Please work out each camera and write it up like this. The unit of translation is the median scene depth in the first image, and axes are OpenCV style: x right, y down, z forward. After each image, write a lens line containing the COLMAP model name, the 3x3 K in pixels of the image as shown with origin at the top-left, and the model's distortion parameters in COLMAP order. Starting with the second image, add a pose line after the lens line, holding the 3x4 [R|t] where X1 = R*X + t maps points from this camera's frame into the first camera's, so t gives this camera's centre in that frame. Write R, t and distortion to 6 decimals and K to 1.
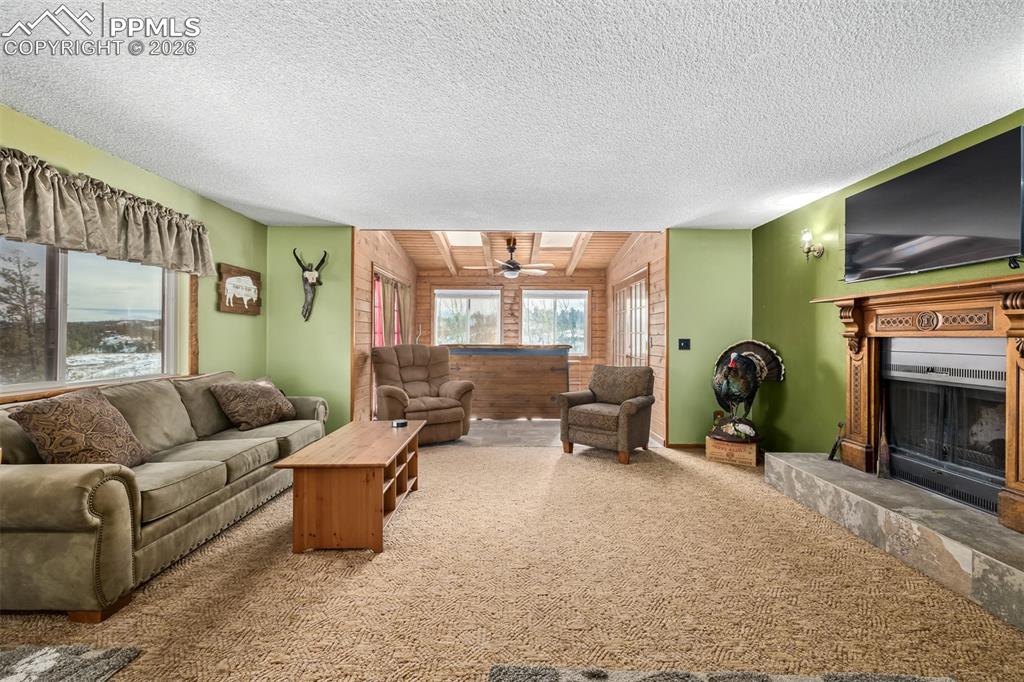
lens RADIAL K [[431.5, 0, 513.2], [0, 431.5, 337.1], [0, 0, 1]] dist [0.001372, 0.000439]
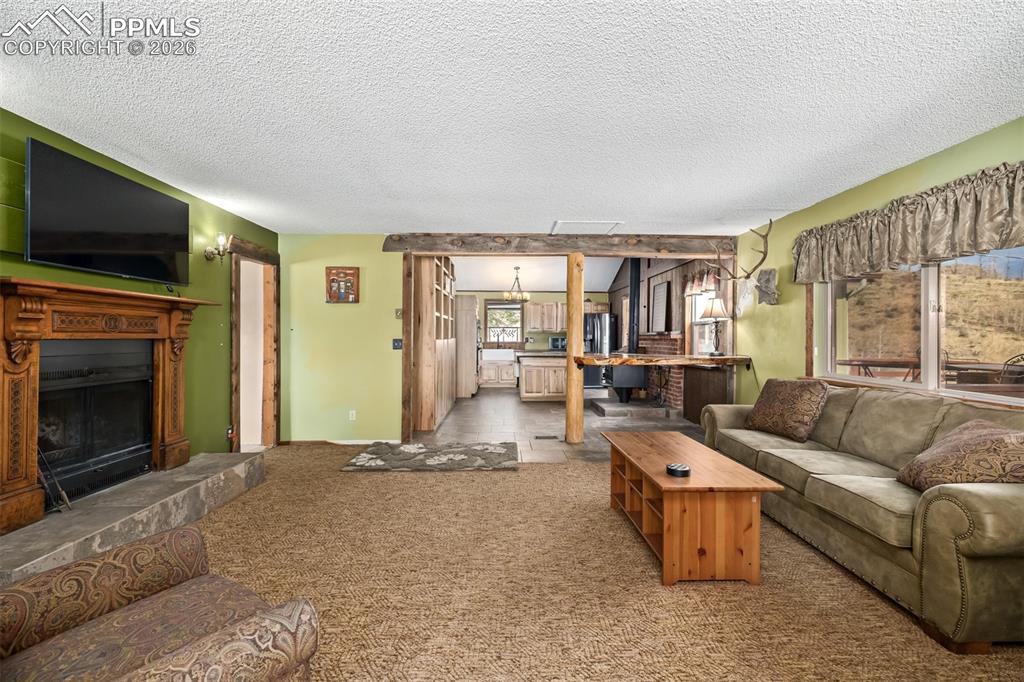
lens RADIAL K [[431.5, 0, 513.2], [0, 431.5, 337.1], [0, 0, 1]] dist [0.001372, 0.000439]
pose [[-0.999786, -0.006991, -0.019473, 0.014834], [-0.006994, 0.999976, 0.000089, -0.009716], [0.019472, 0.000226, -0.999810, 1.774830]]
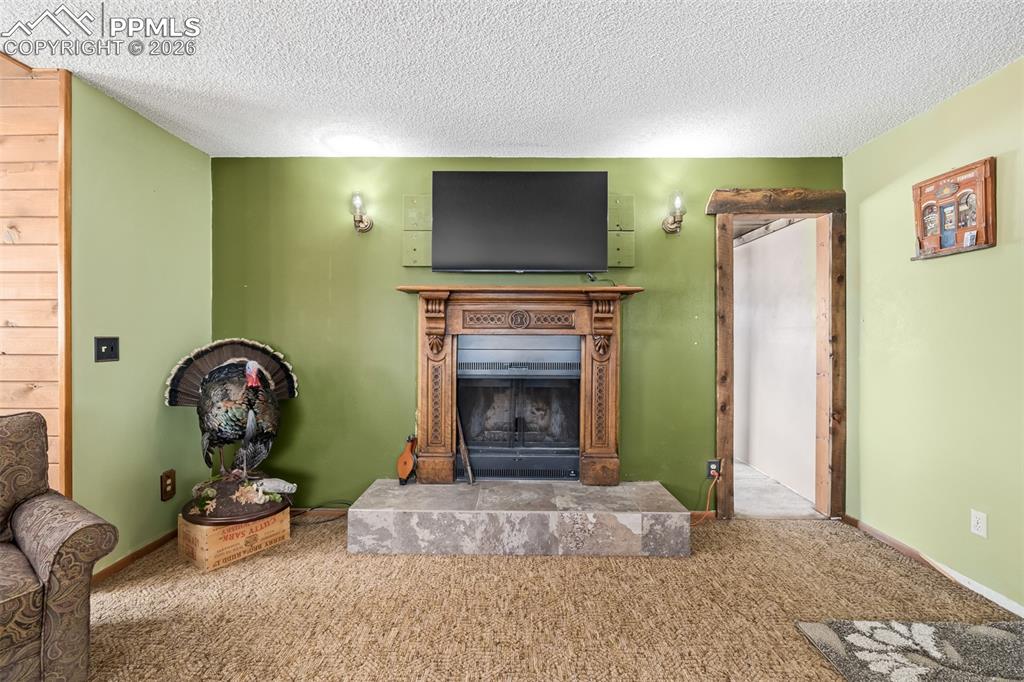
lens RADIAL K [[431.5, 0, 513.2], [0, 431.5, 337.1], [0, 0, 1]] dist [0.001372, 0.000439]
pose [[0.006503, -0.005965, 0.999961, -0.085523], [-0.003841, 0.999975, 0.005990, -0.000389], [-0.999971, -0.003879, 0.006480, 0.871018]]
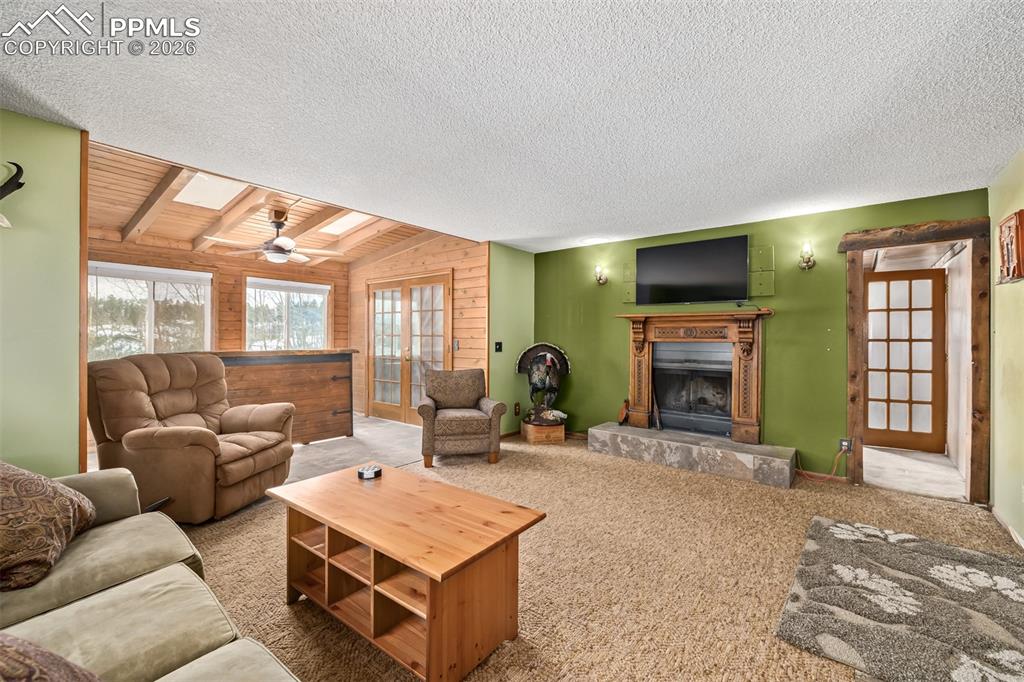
lens RADIAL K [[431.5, 0, 513.2], [0, 431.5, 337.1], [0, 0, 1]] dist [0.001372, 0.000439]
pose [[0.623166, -0.000259, 0.782090, -0.697410], [-0.003638, 0.999988, 0.003230, -0.019229], [-0.782081, -0.004858, 0.623158, 0.416917]]
